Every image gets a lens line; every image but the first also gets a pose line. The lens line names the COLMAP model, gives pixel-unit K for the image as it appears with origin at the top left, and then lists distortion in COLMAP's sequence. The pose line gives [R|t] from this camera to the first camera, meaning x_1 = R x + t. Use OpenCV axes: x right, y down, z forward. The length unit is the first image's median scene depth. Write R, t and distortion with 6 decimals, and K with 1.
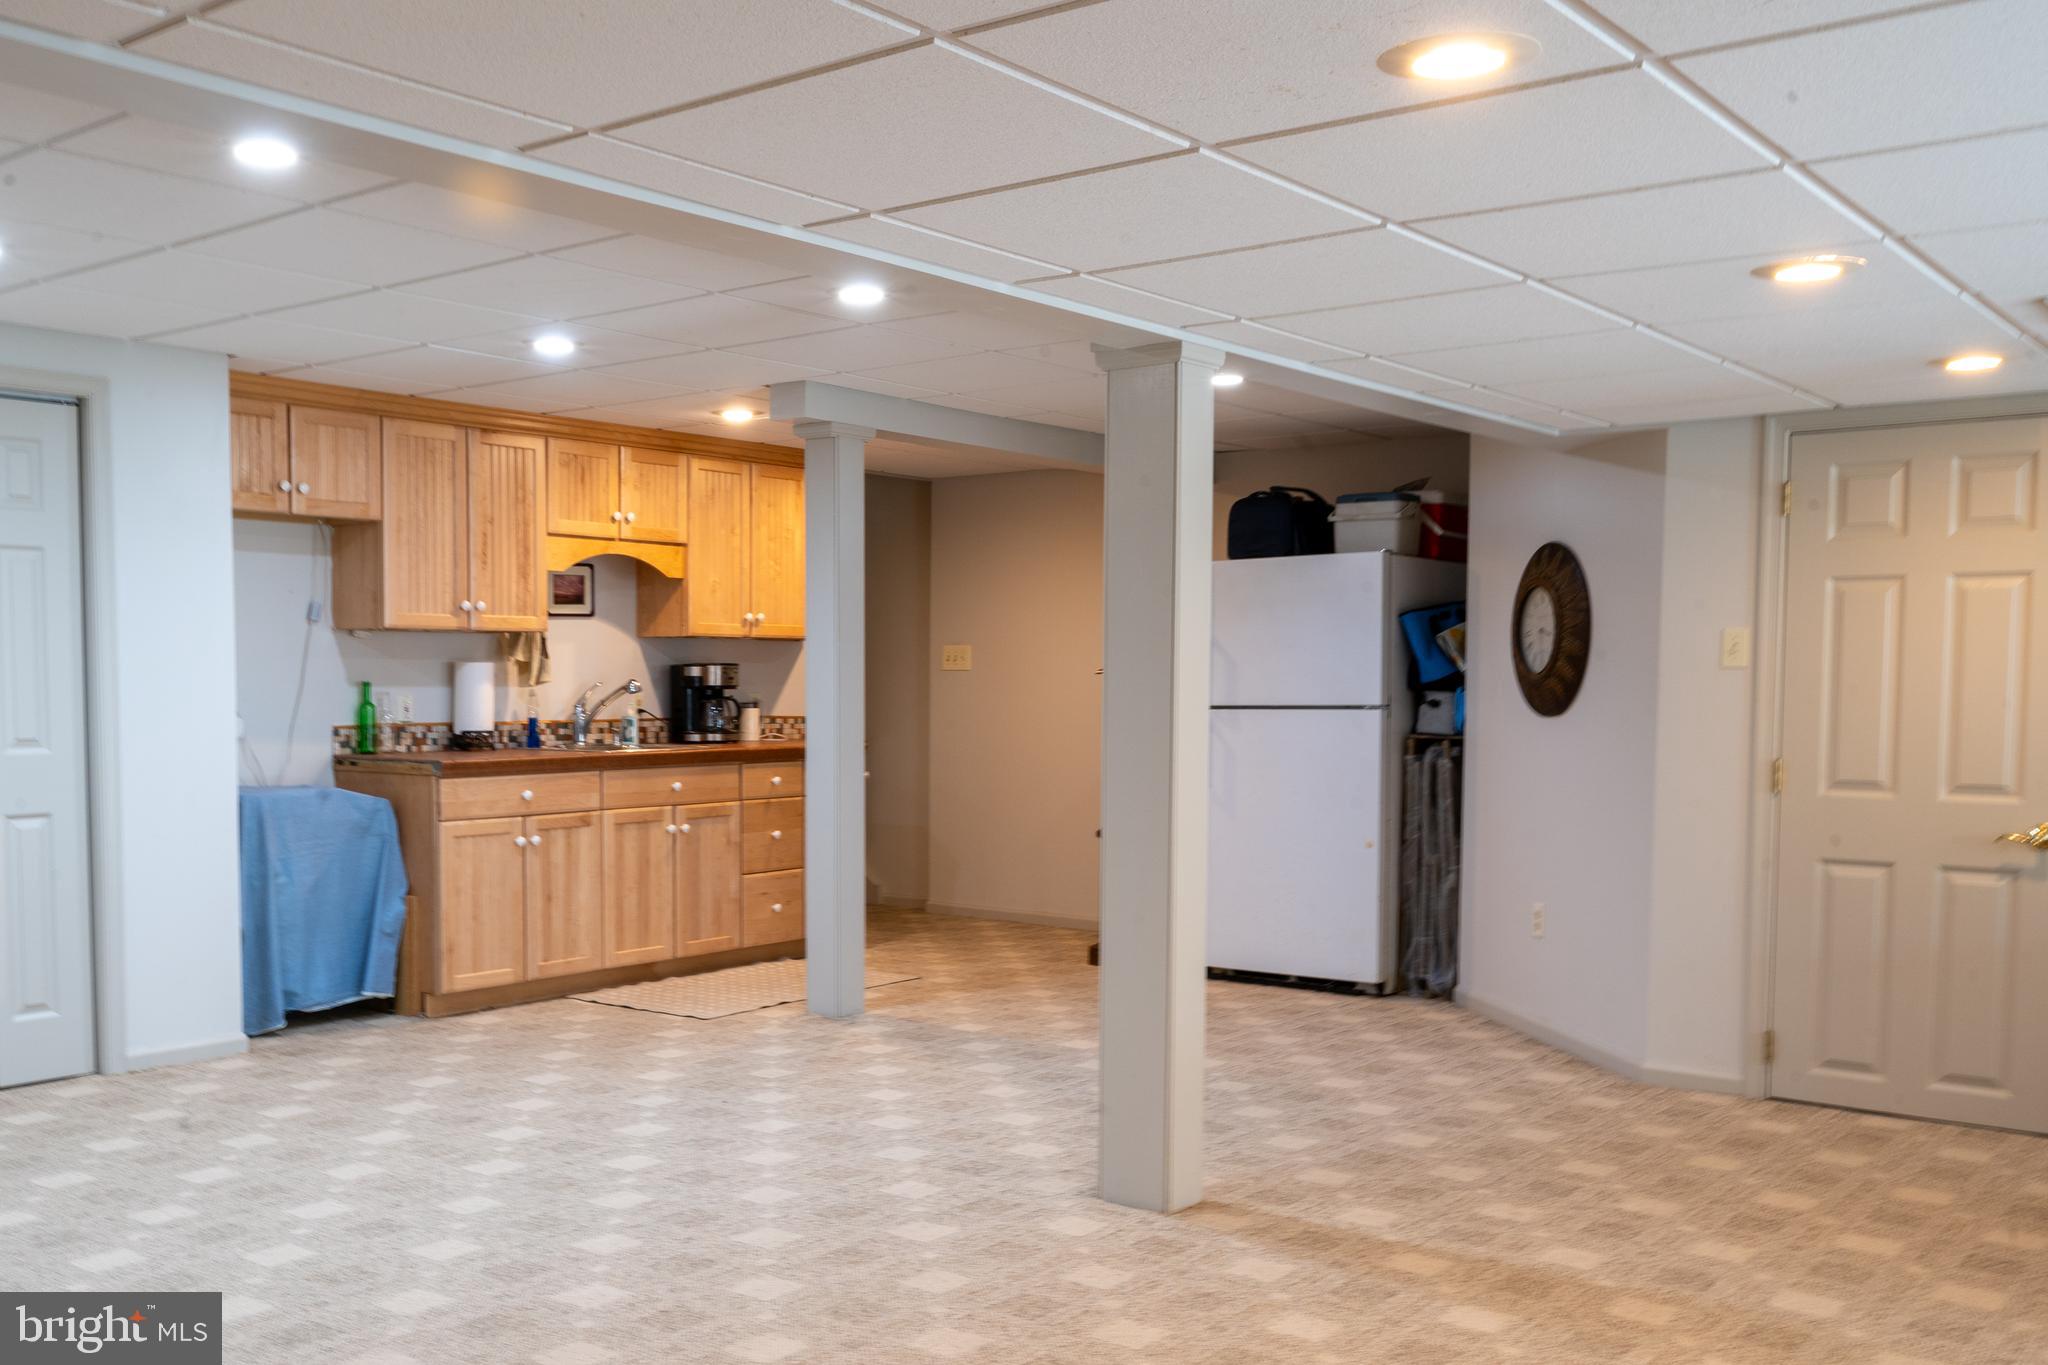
lens RADIAL K [[2070.6, 0, 1023.4], [0, 2070.6, 745.6], [0, 0, 1]] dist [0.022016, 0.015803]
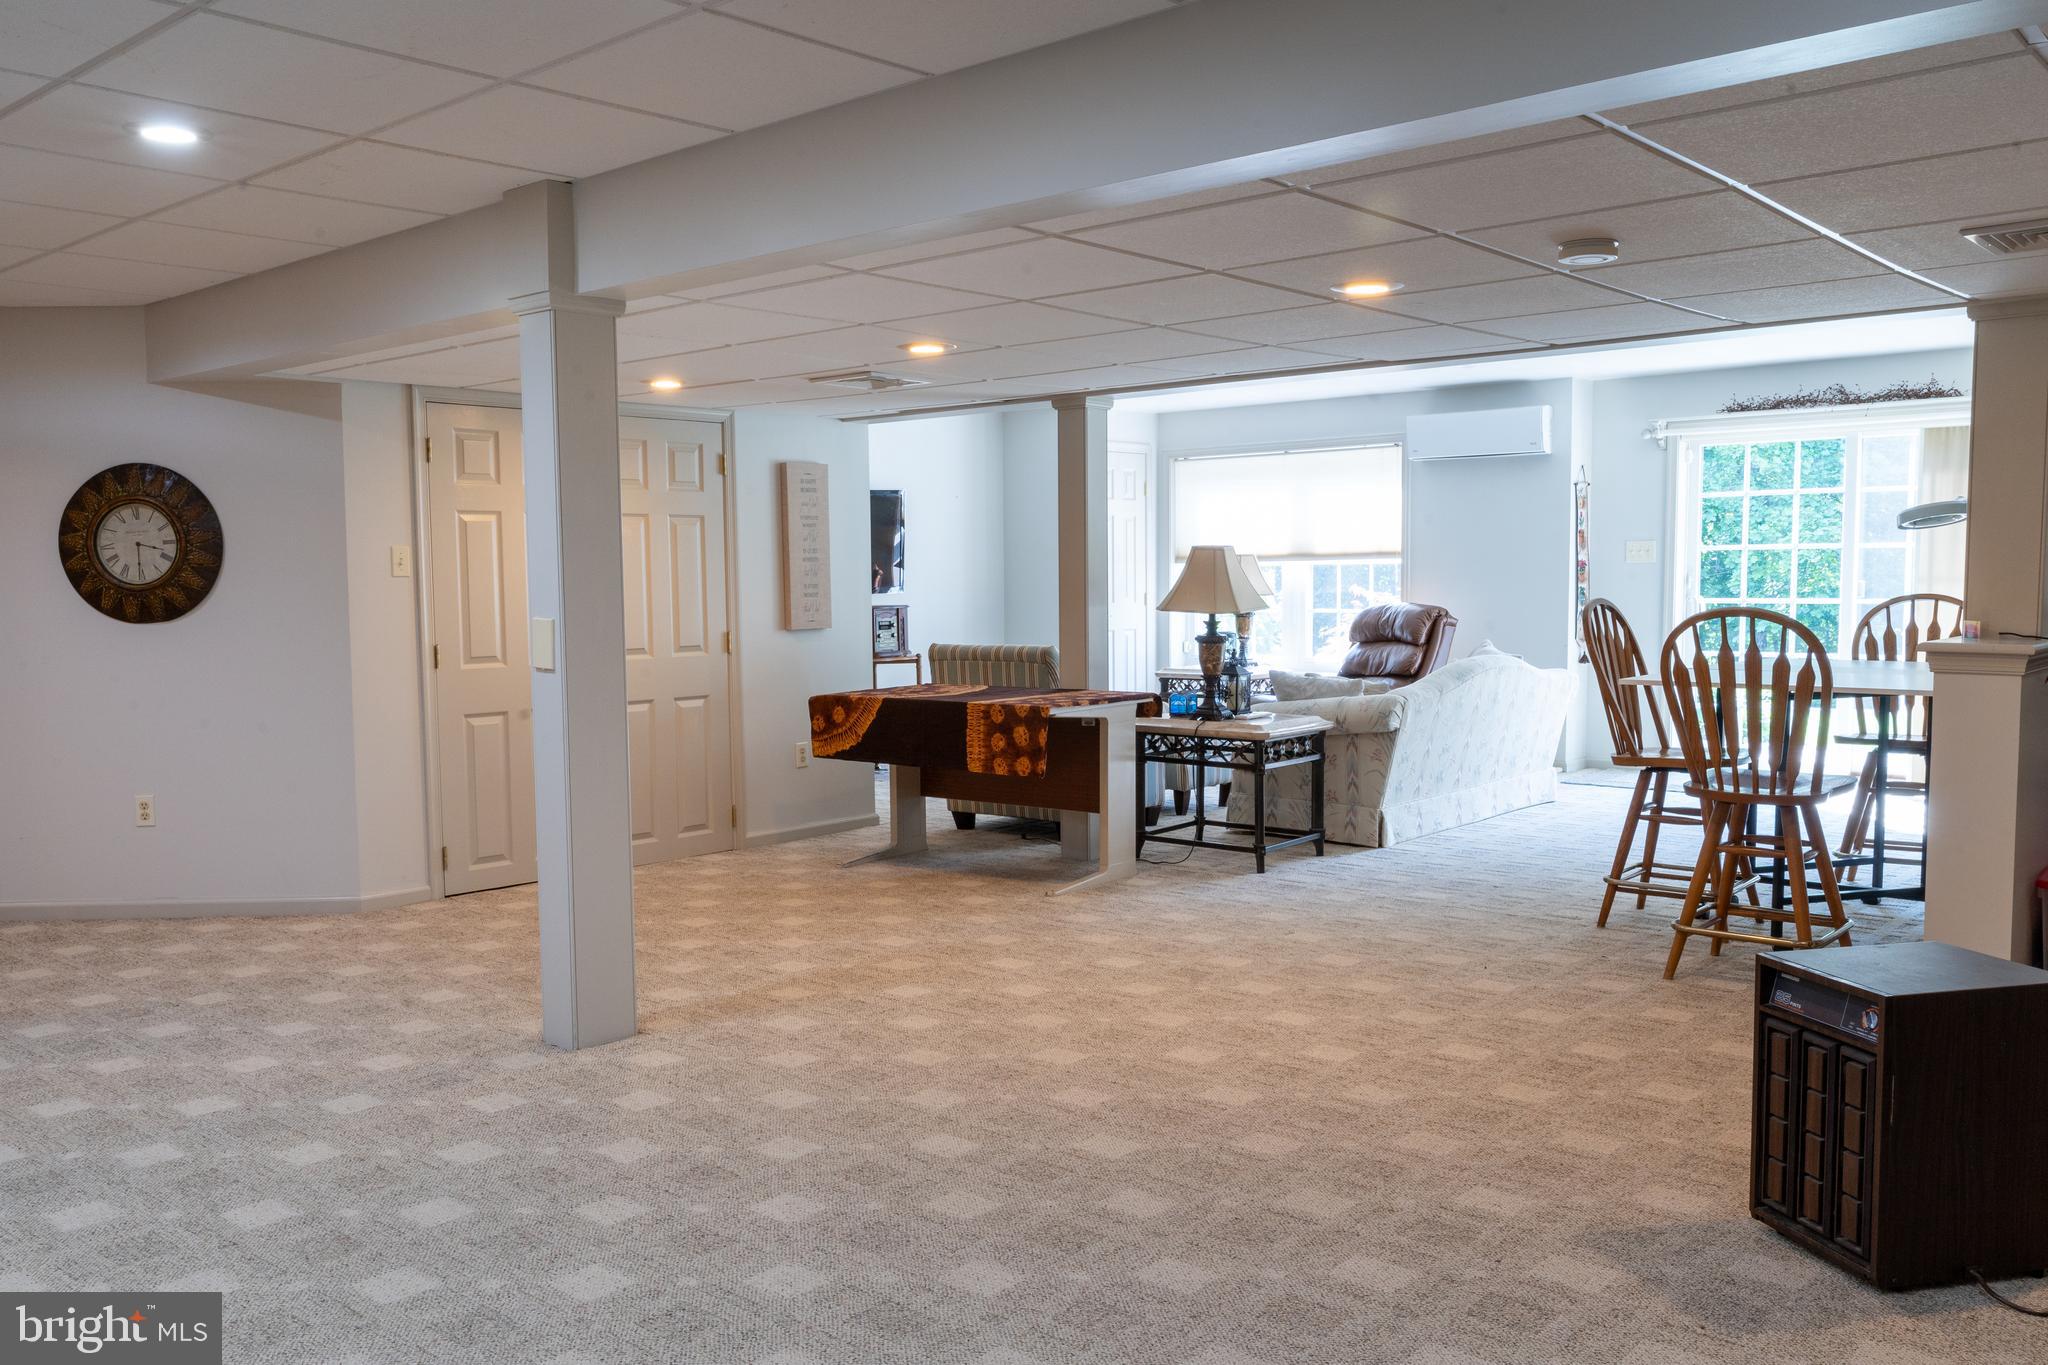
lens RADIAL K [[1639.7, 0, 981.9], [0, 1639.7, 683.7], [0, 0, 1]] dist [0.009528, 0.006686]
pose [[0.034781, -0.067173, 0.997135, -0.786426], [0.043953, 0.996876, 0.065622, -0.025829], [-0.998428, 0.041544, 0.037624, 0.704335]]
